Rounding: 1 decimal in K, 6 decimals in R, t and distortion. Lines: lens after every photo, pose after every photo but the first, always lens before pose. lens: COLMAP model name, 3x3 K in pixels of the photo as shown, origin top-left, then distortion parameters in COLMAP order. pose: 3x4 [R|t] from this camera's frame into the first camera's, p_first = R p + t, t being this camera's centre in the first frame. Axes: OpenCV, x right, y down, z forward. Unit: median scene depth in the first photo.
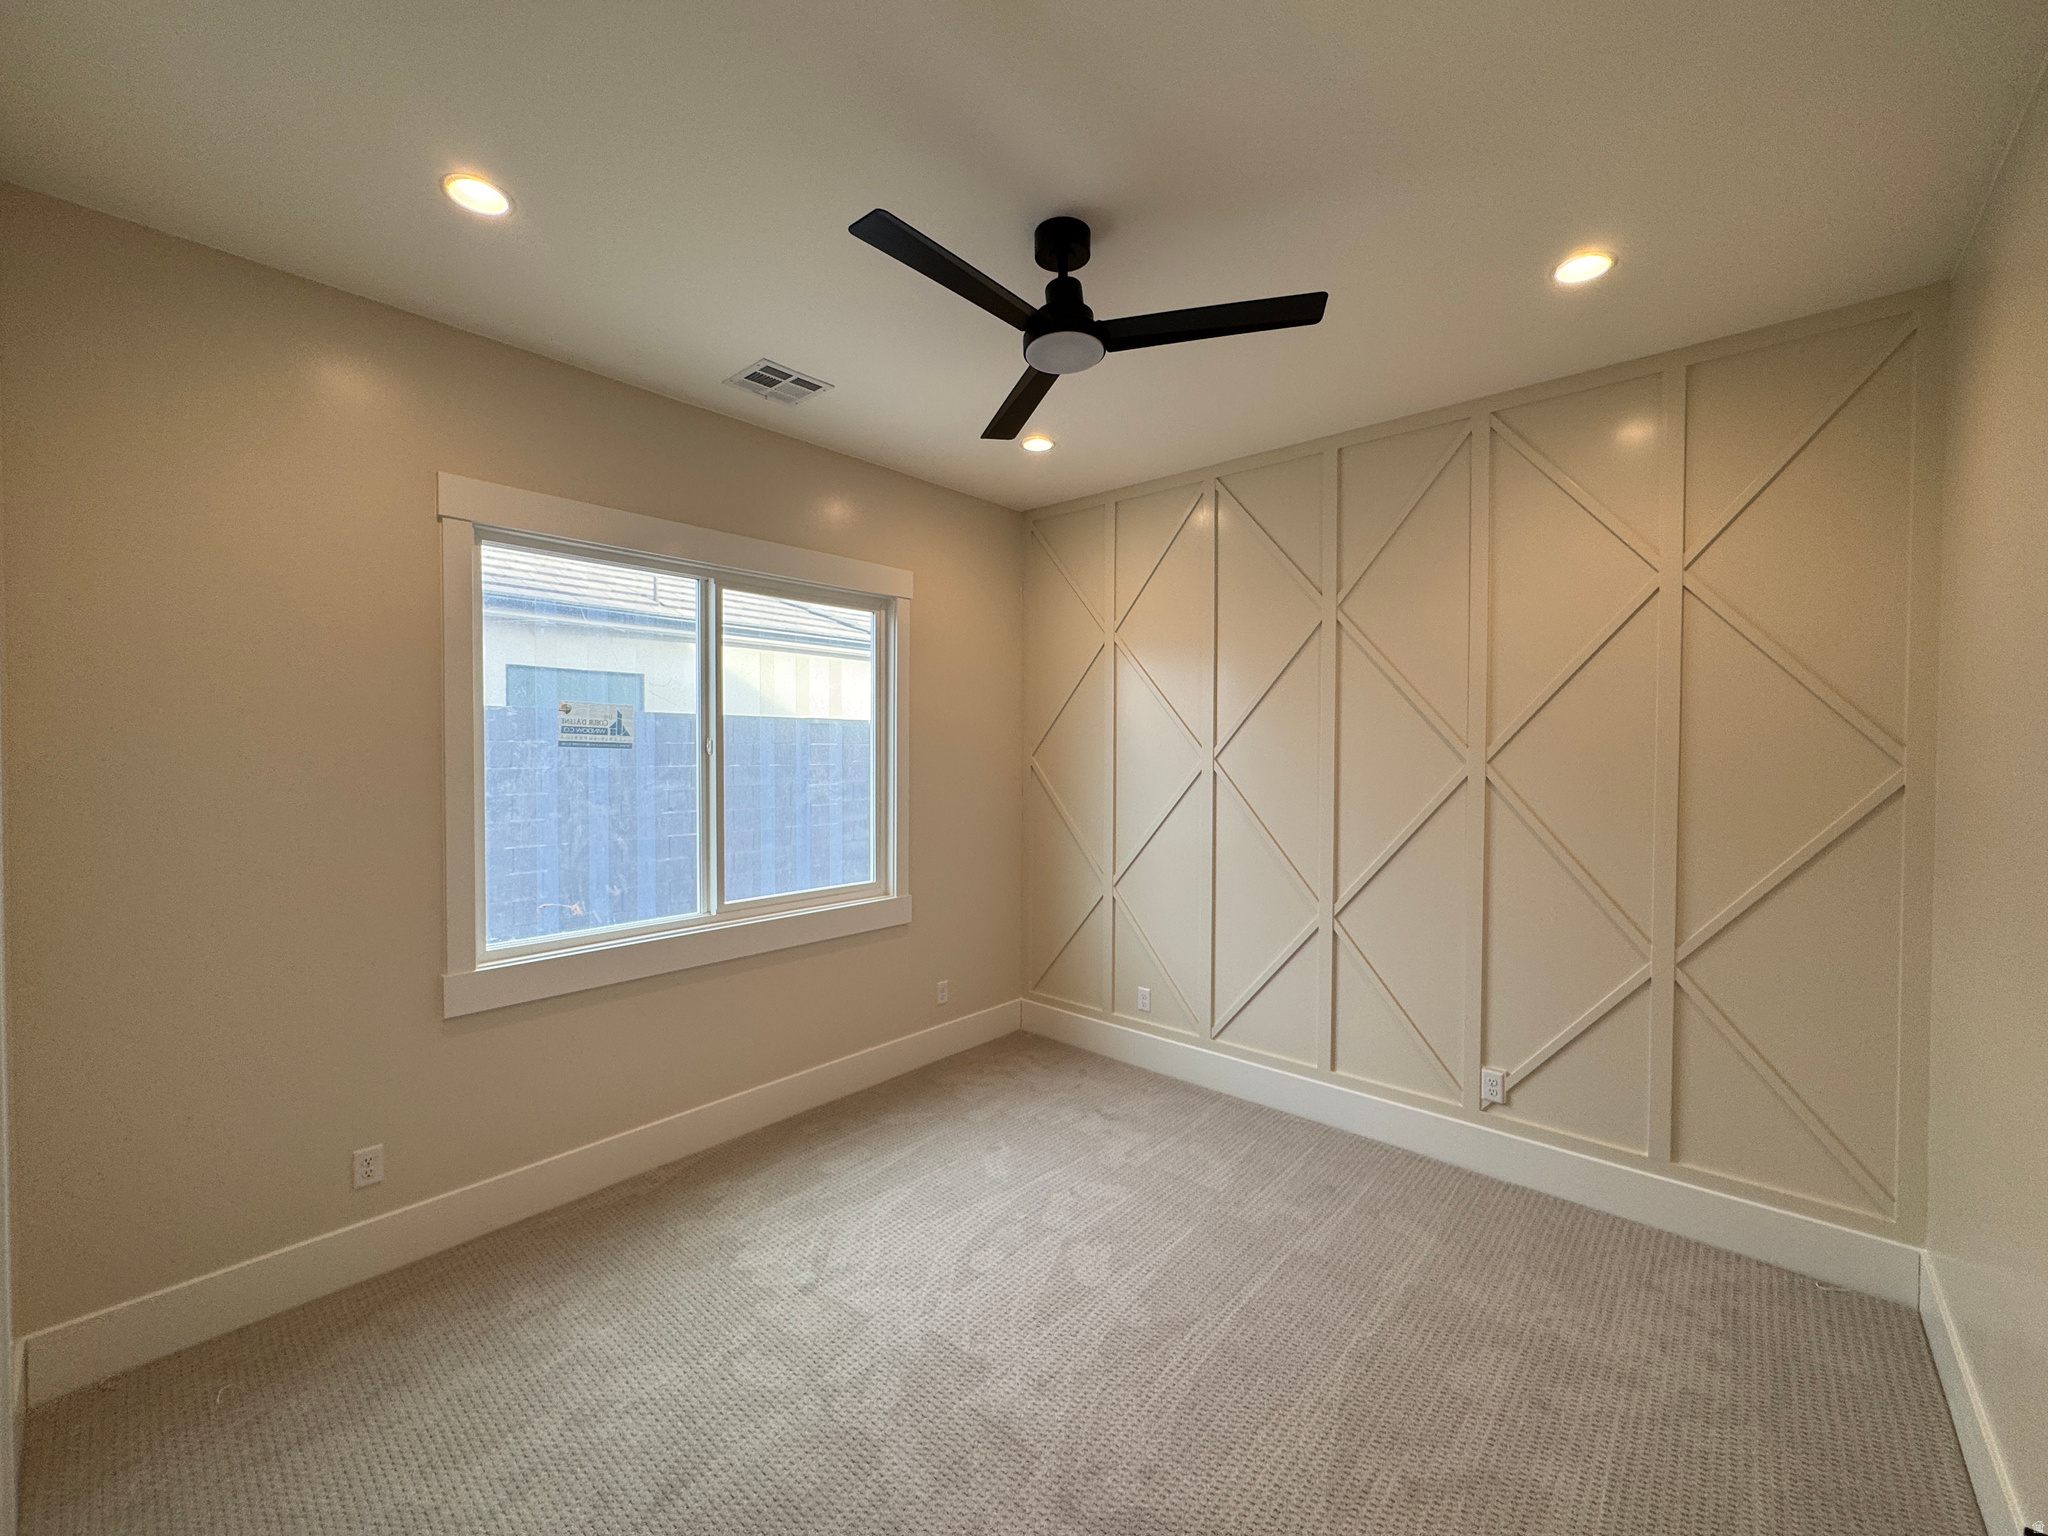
lens RADIAL K [[829.2, 0, 1017.3], [0, 829.2, 741.1], [0, 0, 1]] dist [0.008594, -0.010589]
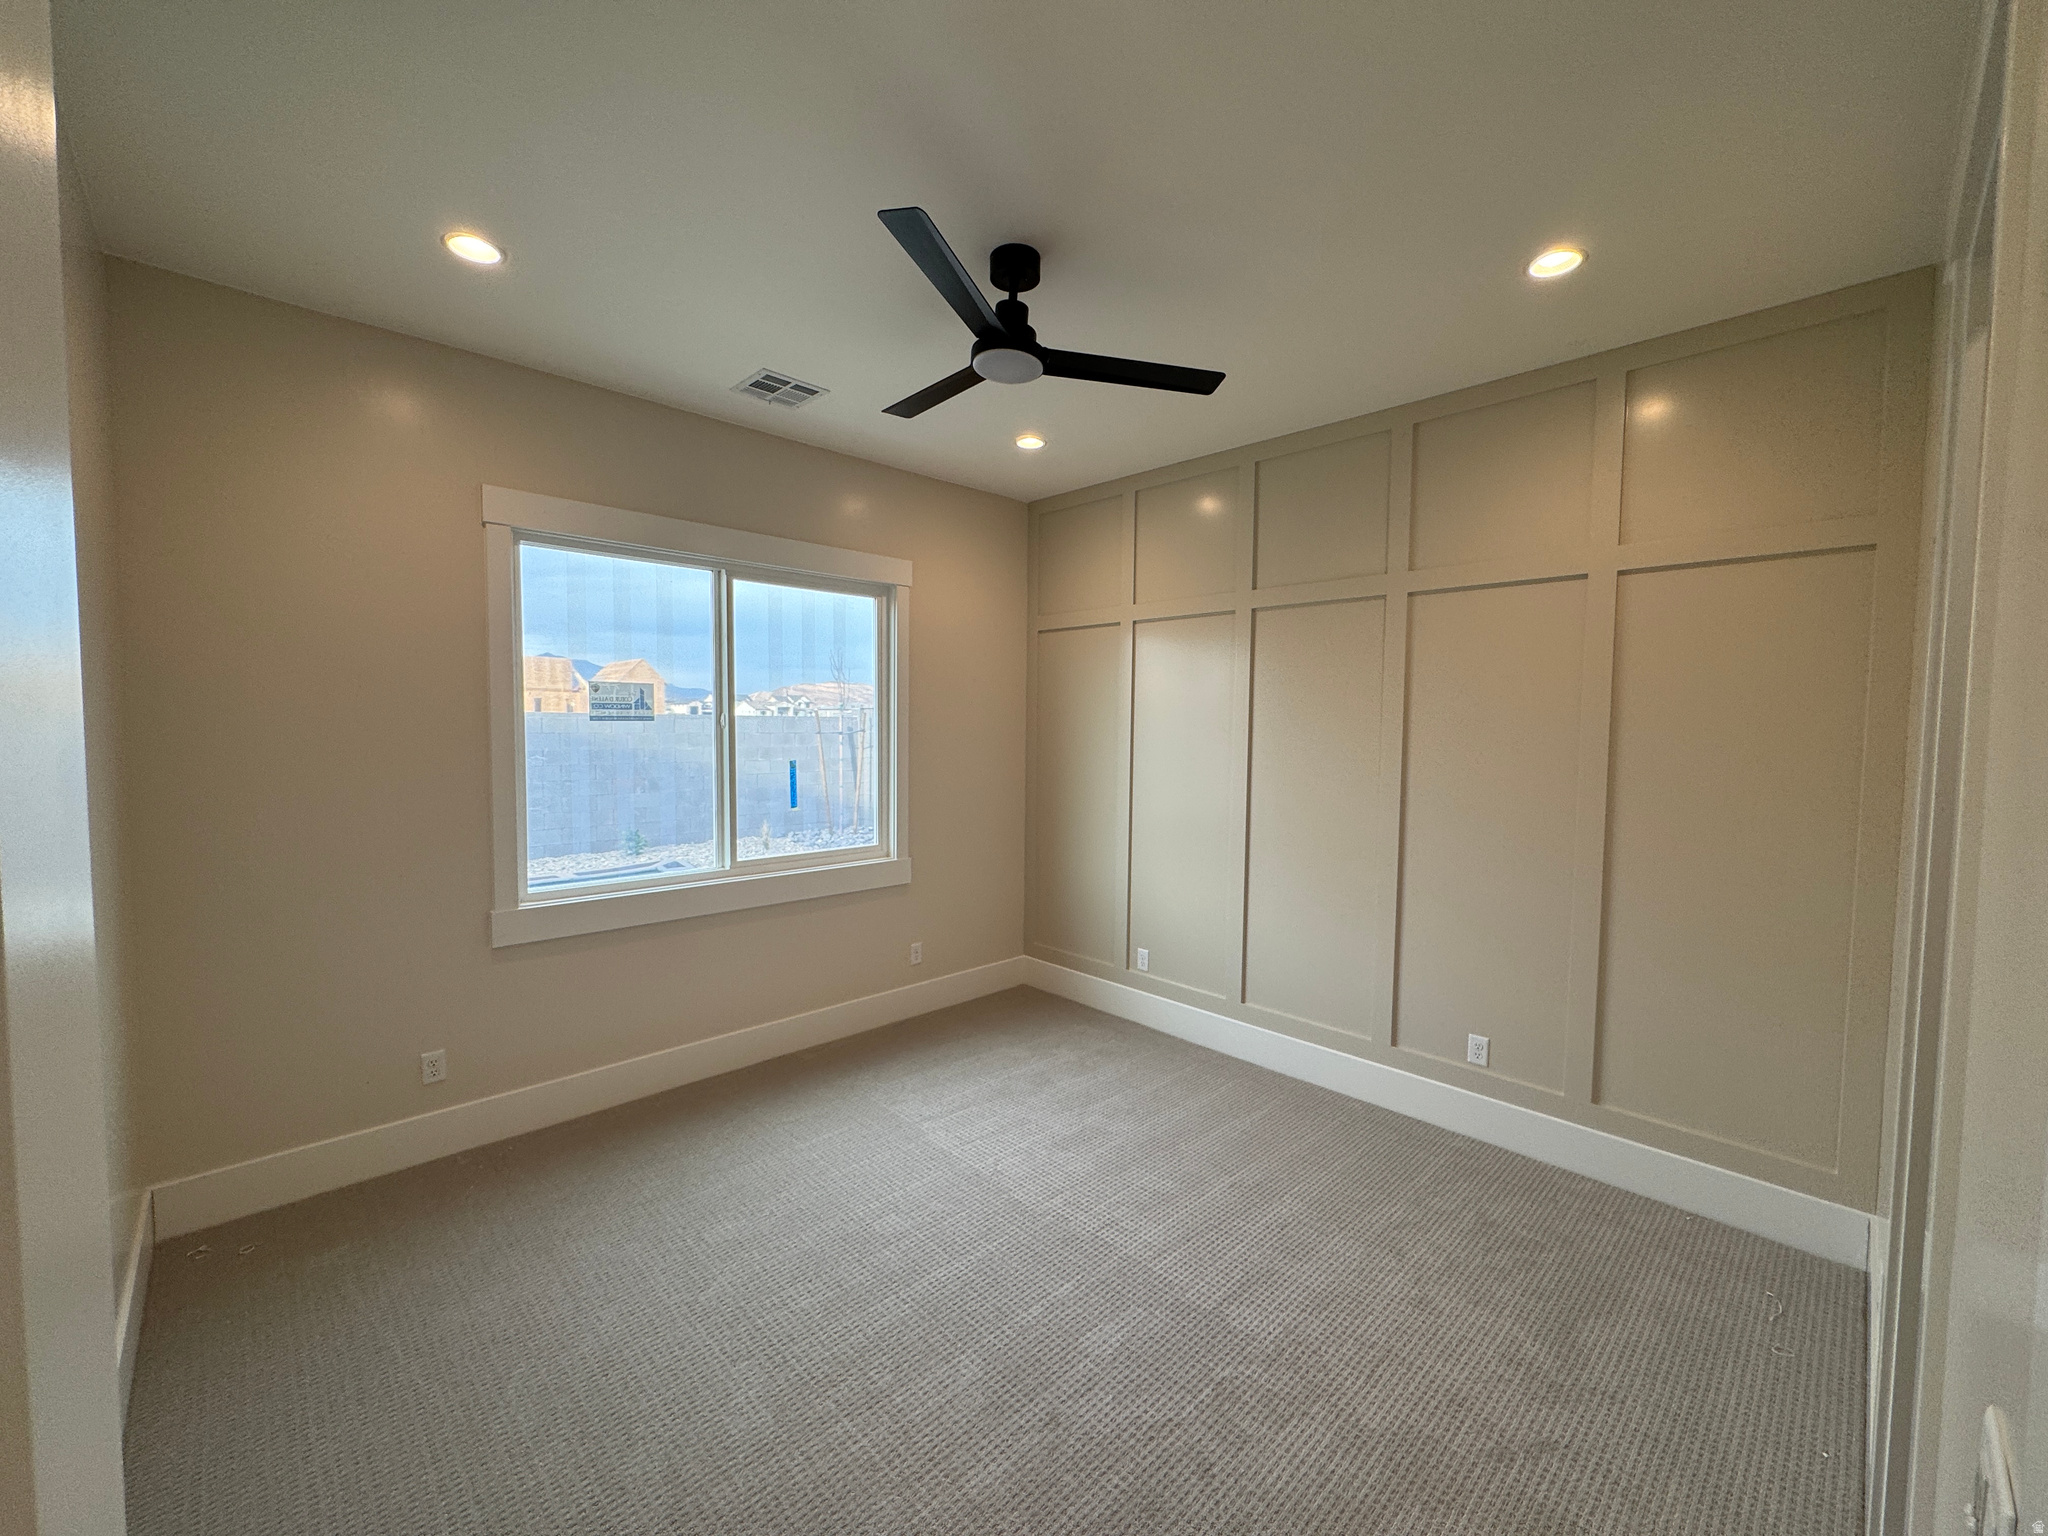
lens RADIAL K [[816.5, 0, 1024.0], [0, 816.5, 764.4], [0, 0, 1]] dist [-0.002324, 0.000006]
pose [[0.998522, 0.013219, -0.052710, 0.095604], [-0.010292, 0.998410, 0.055419, -0.000003], [0.053359, -0.054795, 0.997071, -0.081874]]
